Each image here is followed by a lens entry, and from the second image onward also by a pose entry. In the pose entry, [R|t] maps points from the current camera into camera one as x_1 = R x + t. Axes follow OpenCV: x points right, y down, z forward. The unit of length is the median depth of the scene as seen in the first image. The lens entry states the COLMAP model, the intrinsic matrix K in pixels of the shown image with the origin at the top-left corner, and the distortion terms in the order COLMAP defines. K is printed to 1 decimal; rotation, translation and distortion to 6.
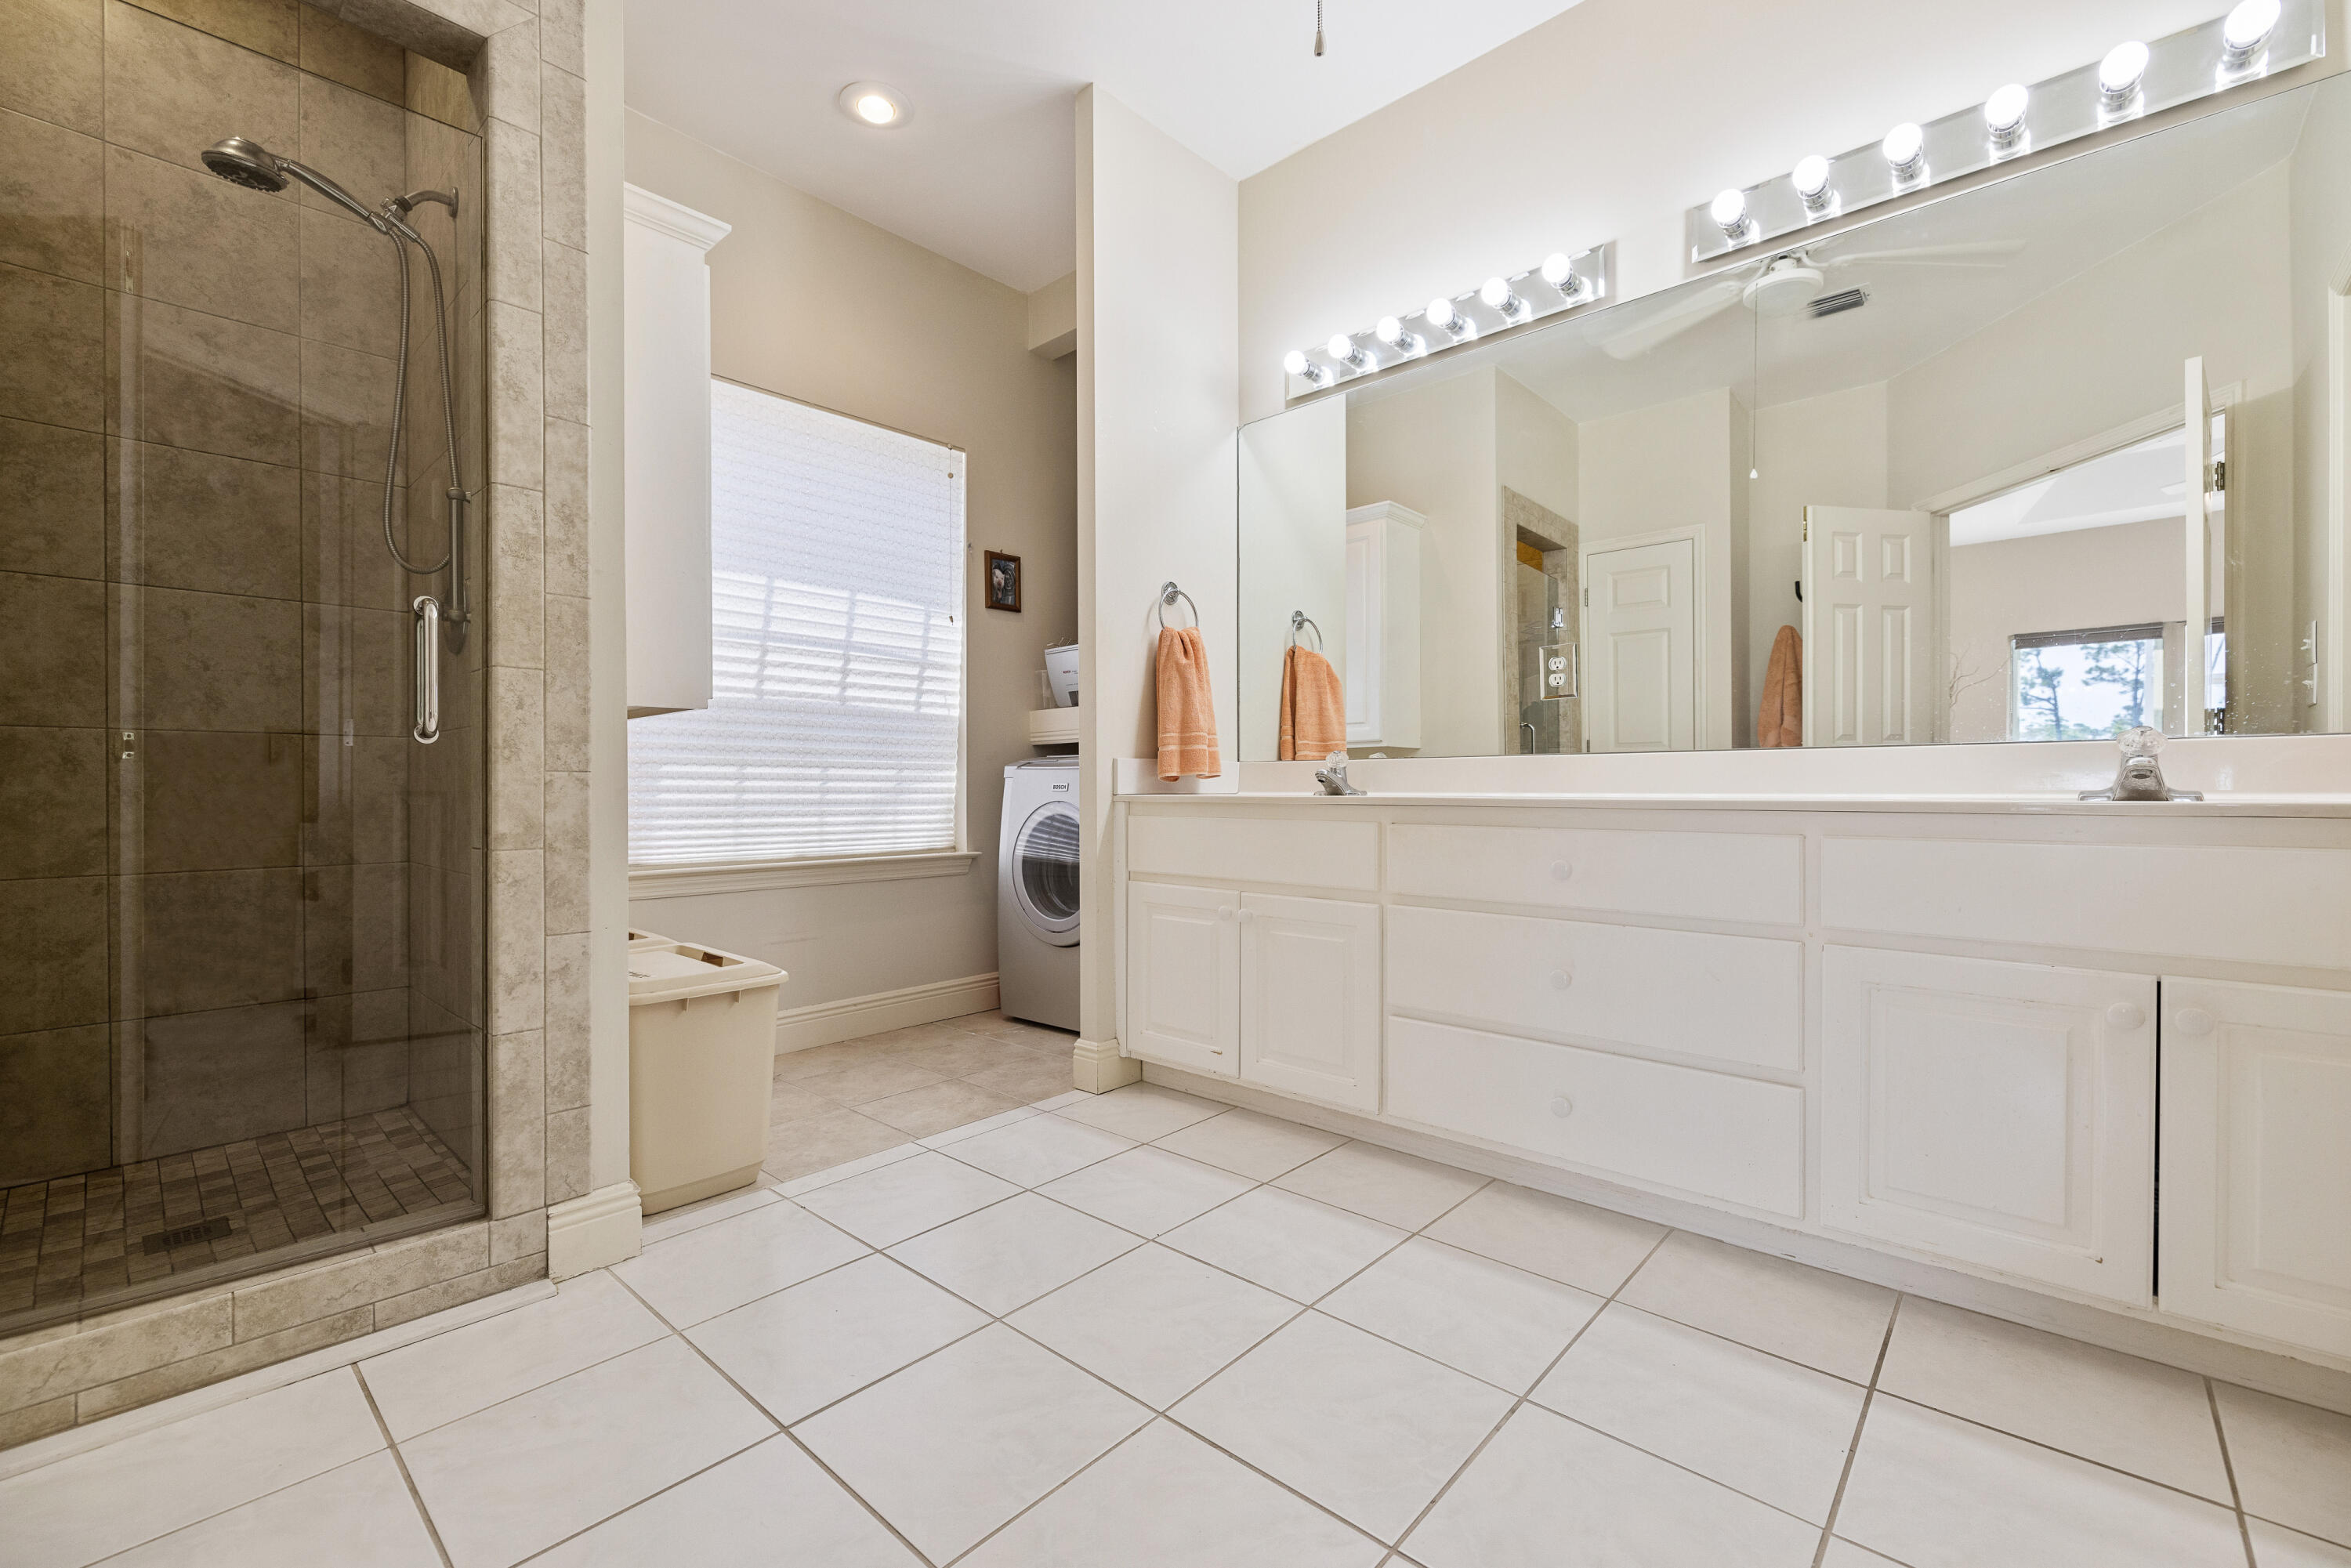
lens RADIAL K [[985.2, 0, 1179.7], [0, 985.2, 787.8], [0, 0, 1]] dist [-0.001349, 0.000434]
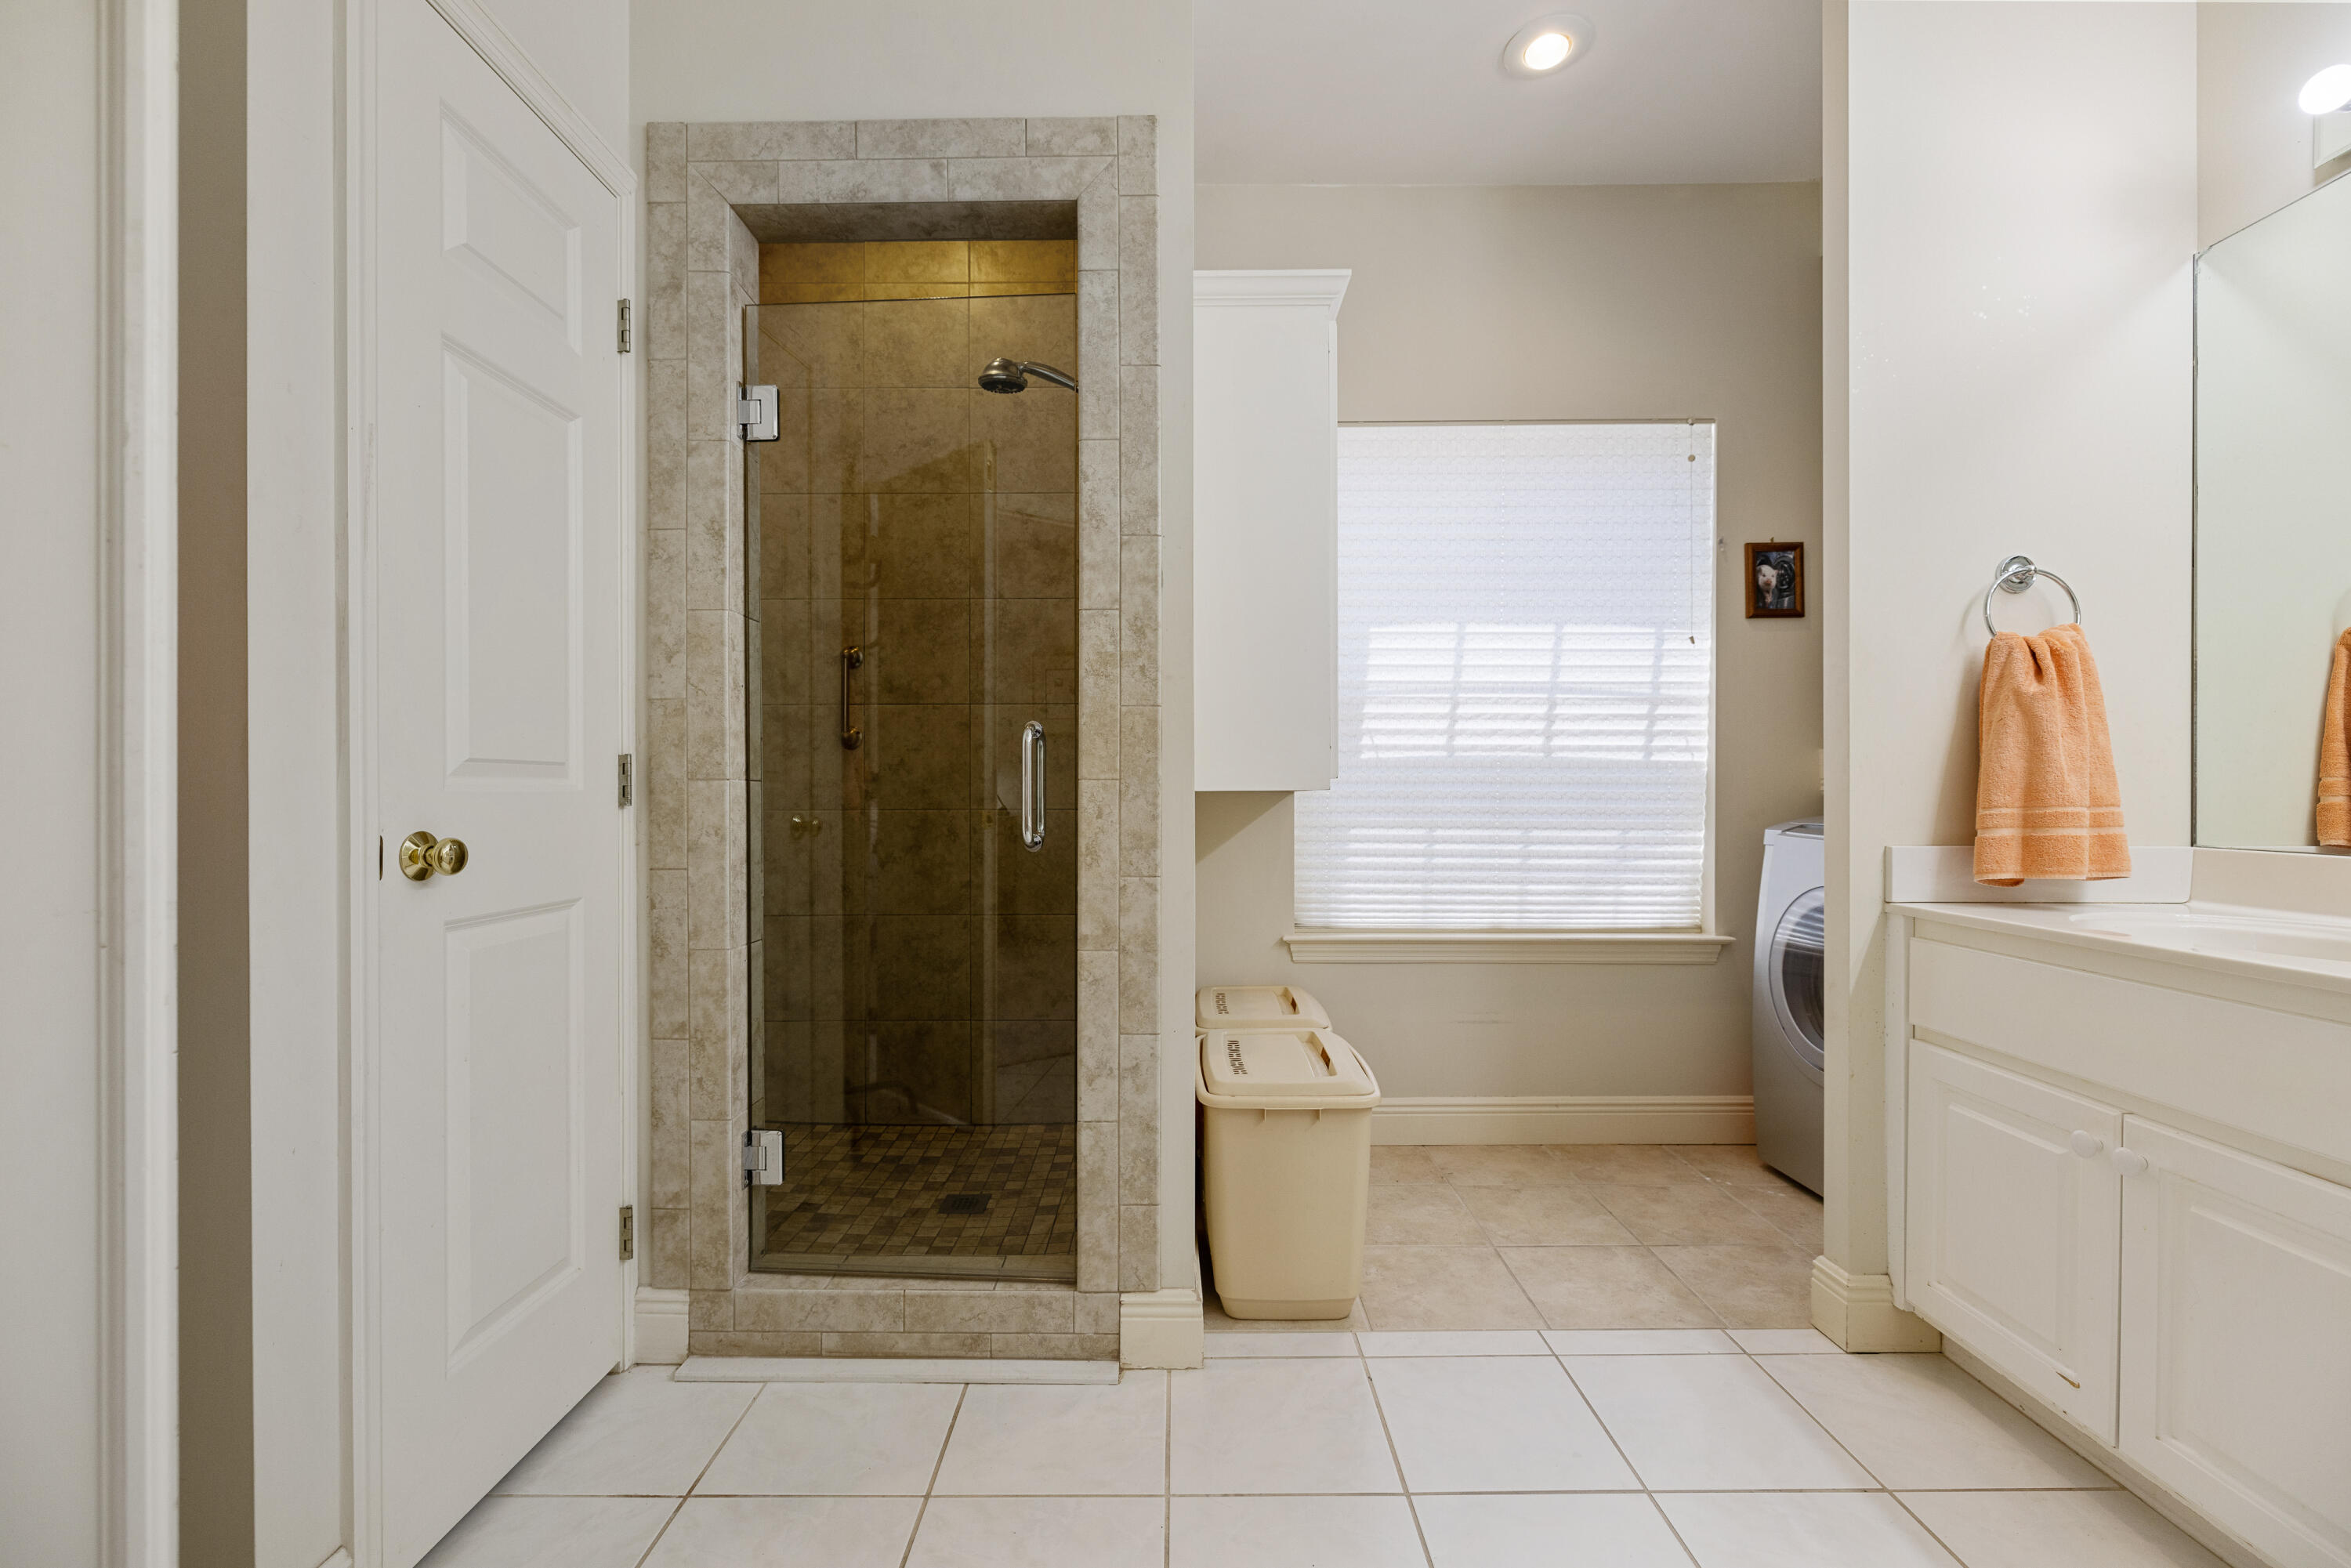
lens RADIAL K [[985.2, 0, 1173.9], [0, 985.2, 791.6], [0, 0, 1]] dist [-0.001349, 0.000434]
pose [[0.663955, 0.005053, -0.747756, 0.130874], [-0.001529, 0.999984, 0.005400, -0.084000], [0.747771, -0.002442, 0.663952, 0.259114]]
